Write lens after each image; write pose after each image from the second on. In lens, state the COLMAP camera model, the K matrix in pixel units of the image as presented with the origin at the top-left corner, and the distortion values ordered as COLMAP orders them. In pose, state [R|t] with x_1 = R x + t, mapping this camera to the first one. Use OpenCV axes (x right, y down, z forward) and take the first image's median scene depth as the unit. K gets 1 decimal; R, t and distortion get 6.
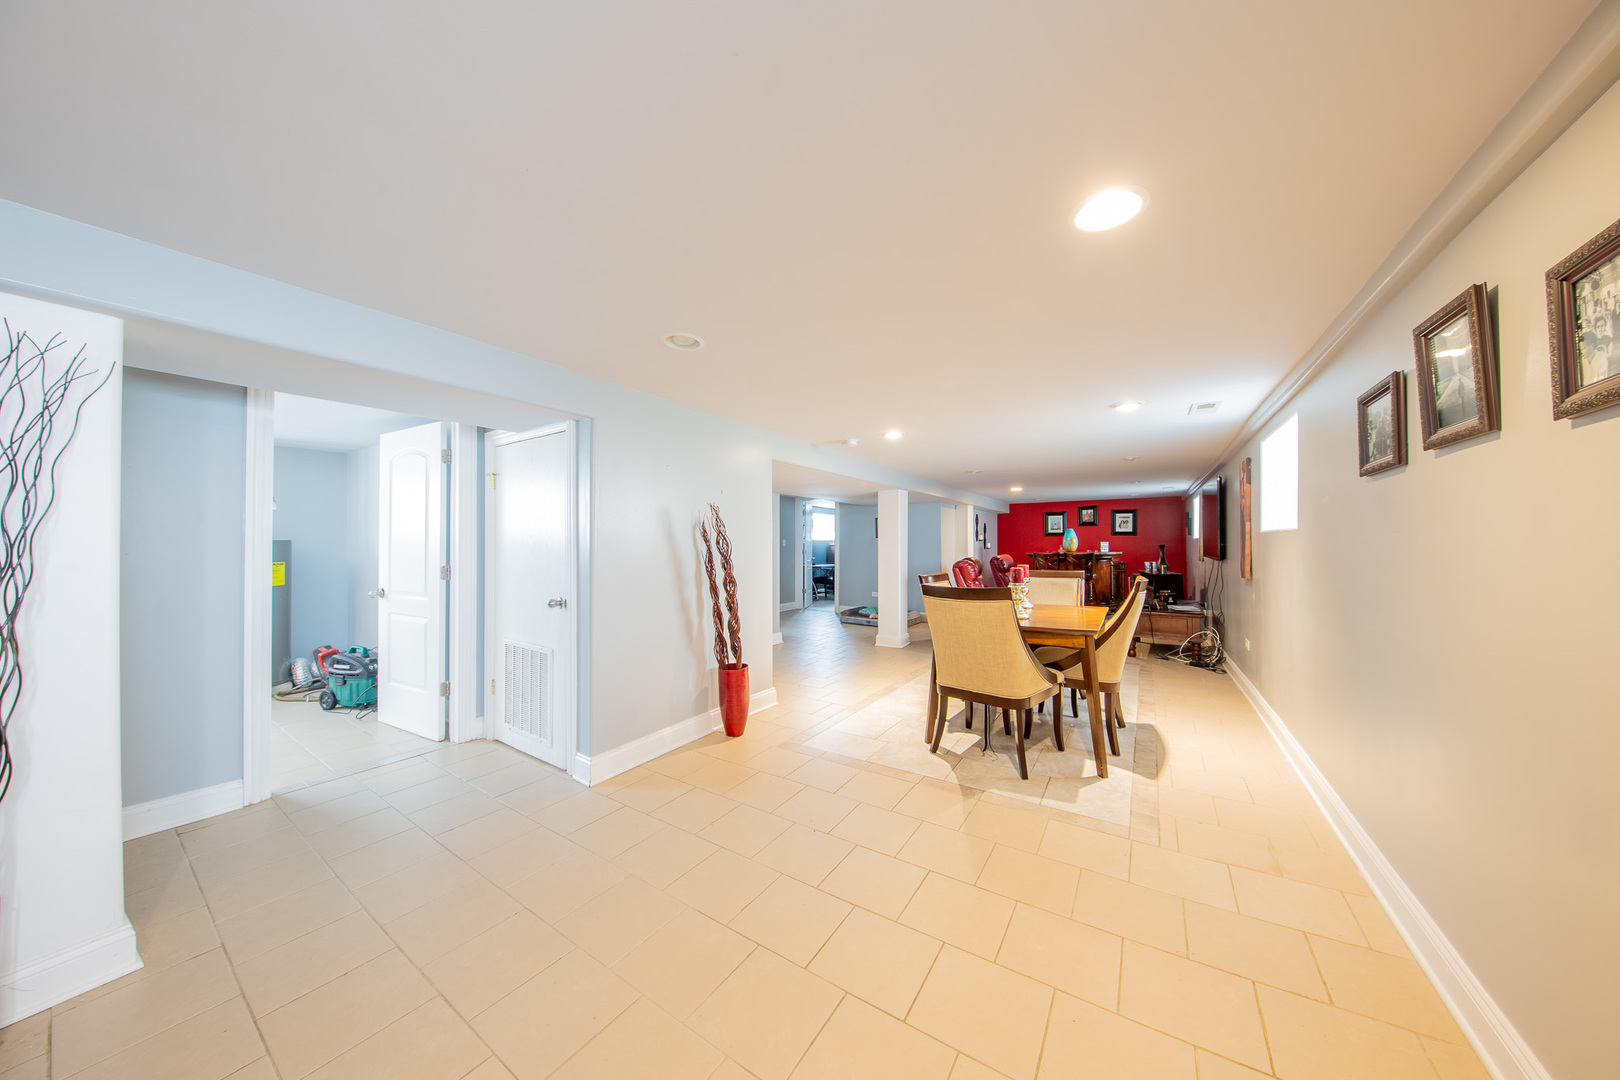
lens RADIAL K [[500.5, 0, 810.0], [0, 500.5, 540.0], [0, 0, 1]] dist [-0.018149, -0.000011]
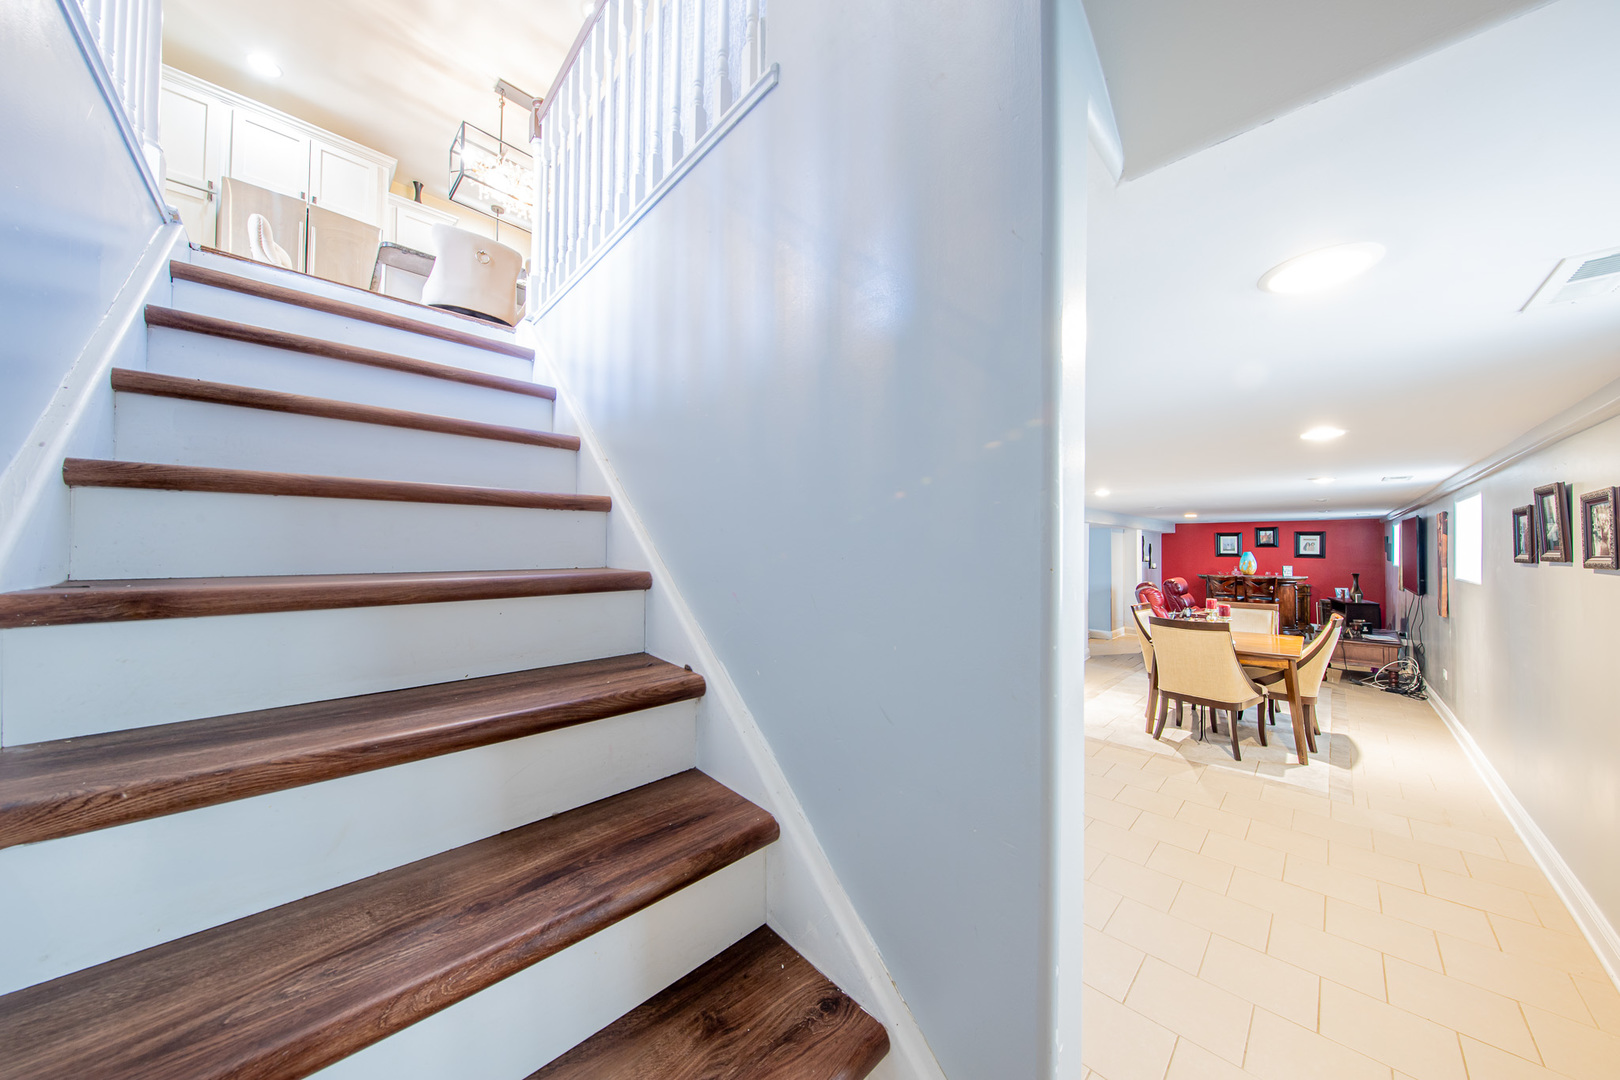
lens RADIAL K [[500.5, 0, 810.0], [0, 500.5, 540.0], [0, 0, 1]] dist [-0.018149, -0.000011]
pose [[0.975389, 0.004230, -0.220452, -0.256277], [-0.006021, 0.999954, -0.007453, -0.069810], [0.220411, 0.008597, 0.975369, -0.359441]]
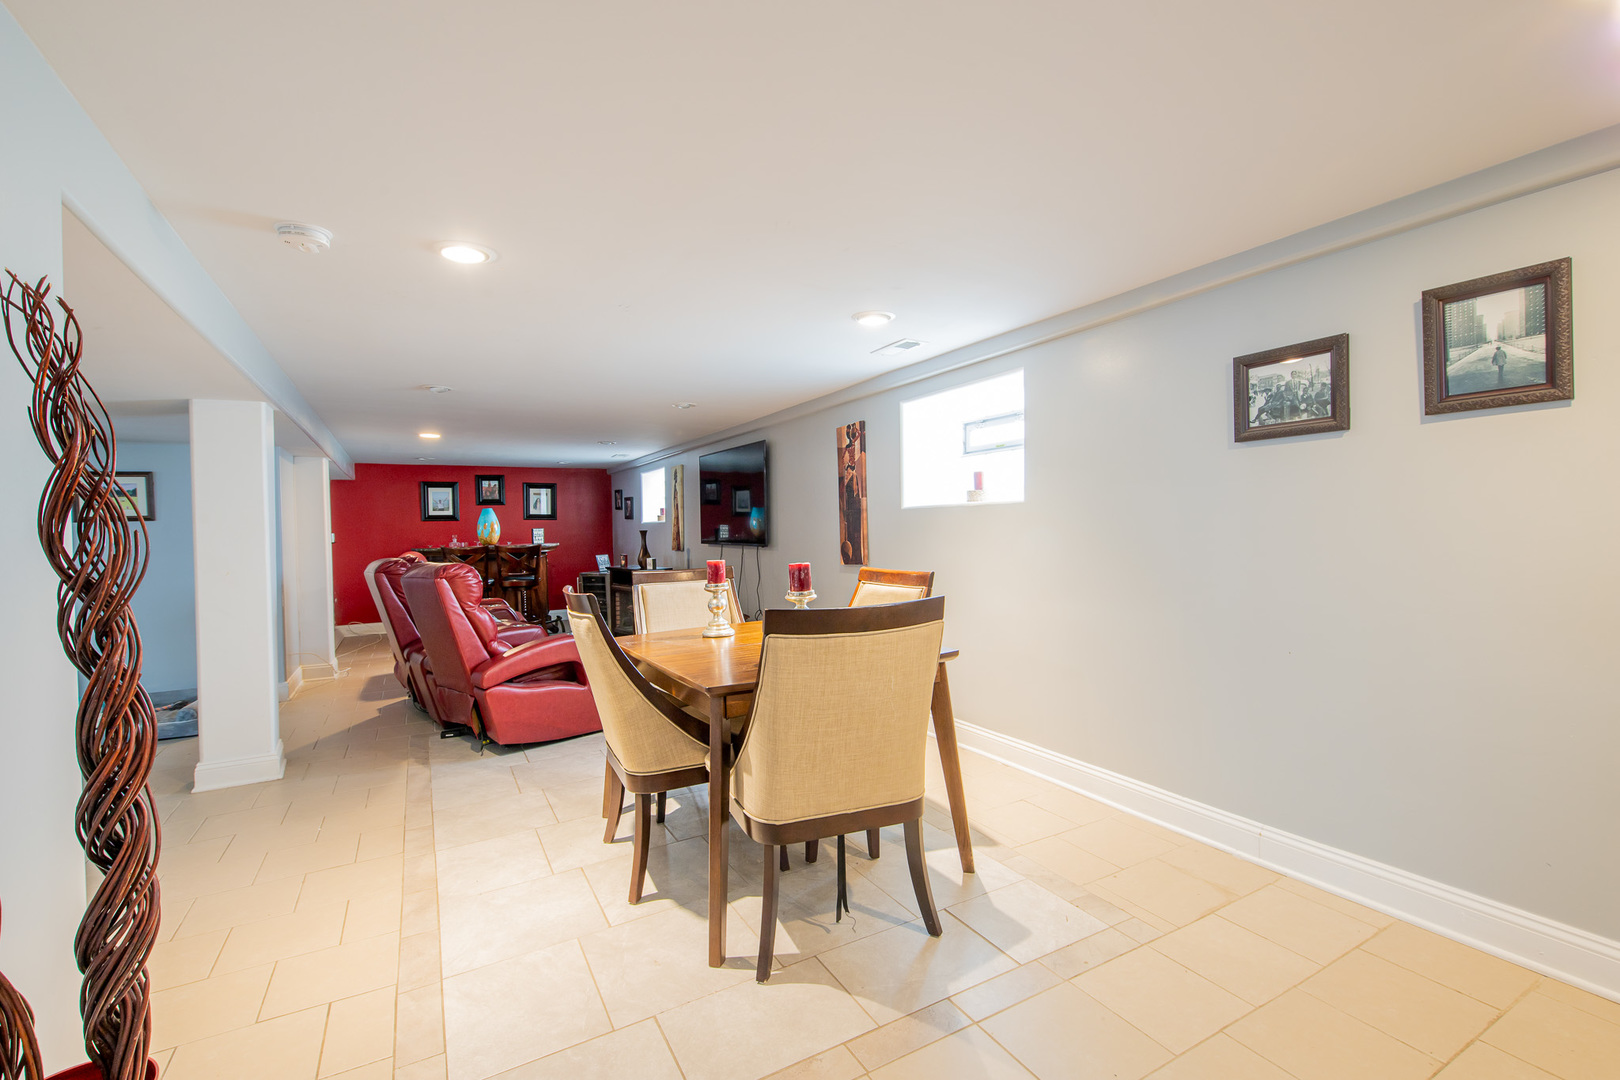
lens RADIAL K [[716.9, 0, 810.0], [0, 716.9, 540.0], [0, 0, 1]] dist [-0.000412, -0.000031]
pose [[0.460850, -0.019015, 0.887274, -0.199608], [0.009099, 0.999819, 0.016701, 0.012299], [-0.887431, 0.000376, 0.460940, 0.440659]]
